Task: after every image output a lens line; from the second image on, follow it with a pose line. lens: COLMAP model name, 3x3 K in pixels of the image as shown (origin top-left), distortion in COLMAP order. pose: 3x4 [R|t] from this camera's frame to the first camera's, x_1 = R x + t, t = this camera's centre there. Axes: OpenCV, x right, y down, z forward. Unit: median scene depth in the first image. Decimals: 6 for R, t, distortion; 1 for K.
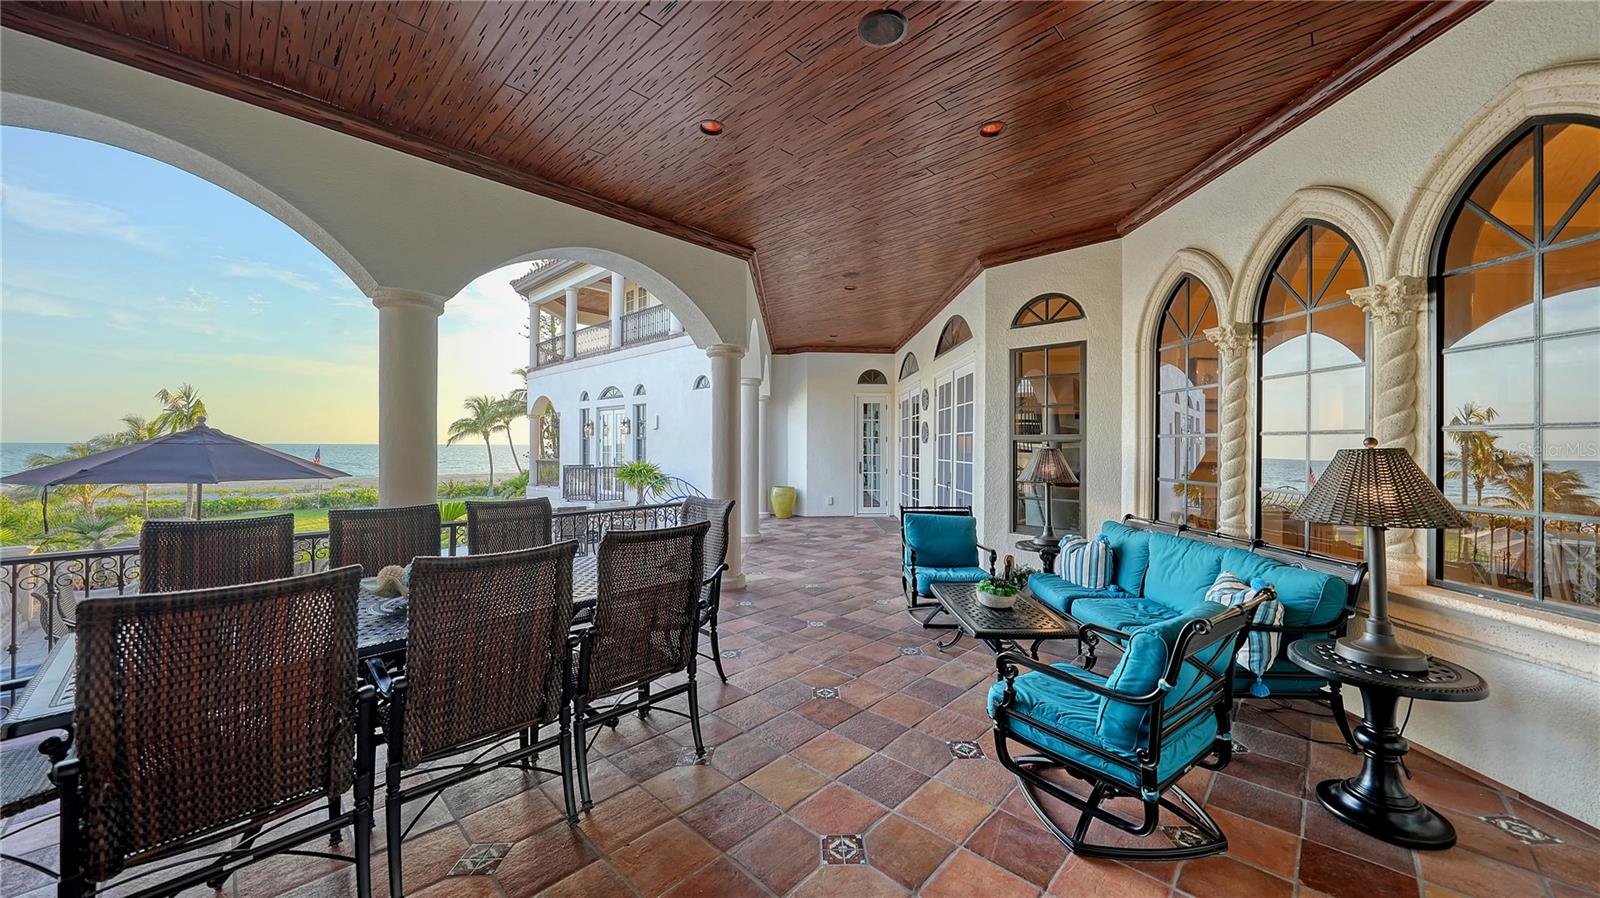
lens RADIAL K [[553.9, 0, 805.6], [0, 553.9, 447.1], [0, 0, 1]] dist [-0.000094, -0.000023]
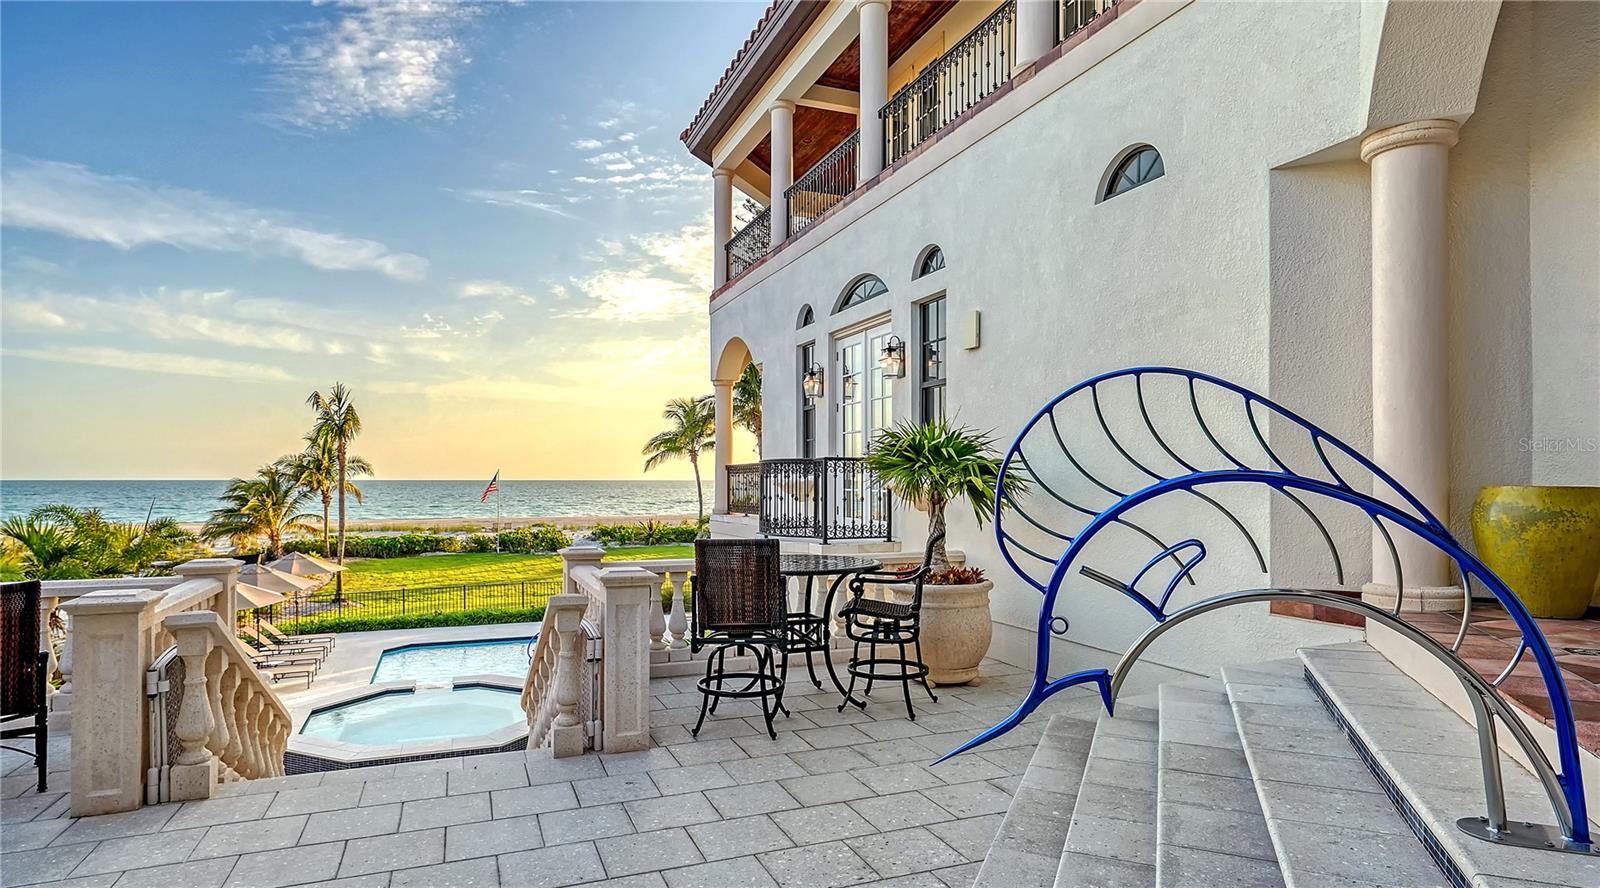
lens RADIAL K [[843.7, 0, 801.5], [0, 843.7, 496.7], [0, 0, 1]] dist [0.016265, 0.000034]
pose [[0.915676, 0.005072, -0.401885, -0.124259], [0.002318, 0.999837, 0.017900, 0.045836], [0.401911, -0.017322, 0.915515, 0.365932]]
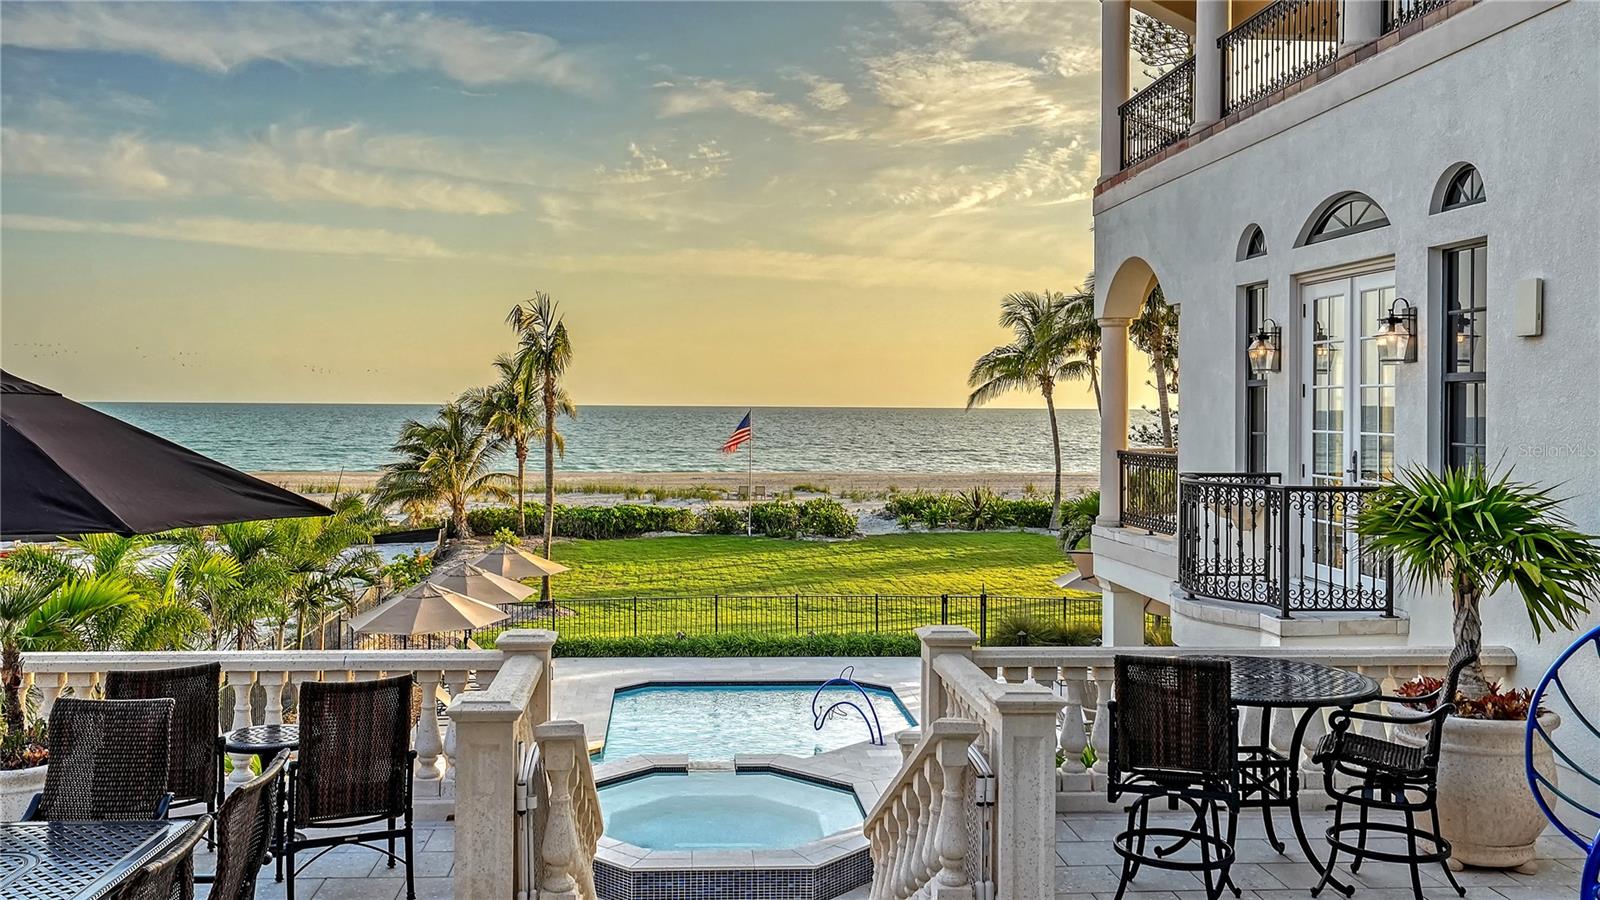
lens RADIAL K [[1380.6, 0, 806.5], [0, 1380.6, 420.6], [0, 0, 1]] dist [0.009102, 0.015581]
pose [[0.759339, 0.006275, -0.650665, -0.099345], [-0.003346, 0.999978, 0.005739, 0.000624], [0.650687, -0.002181, 0.759343, 0.286370]]
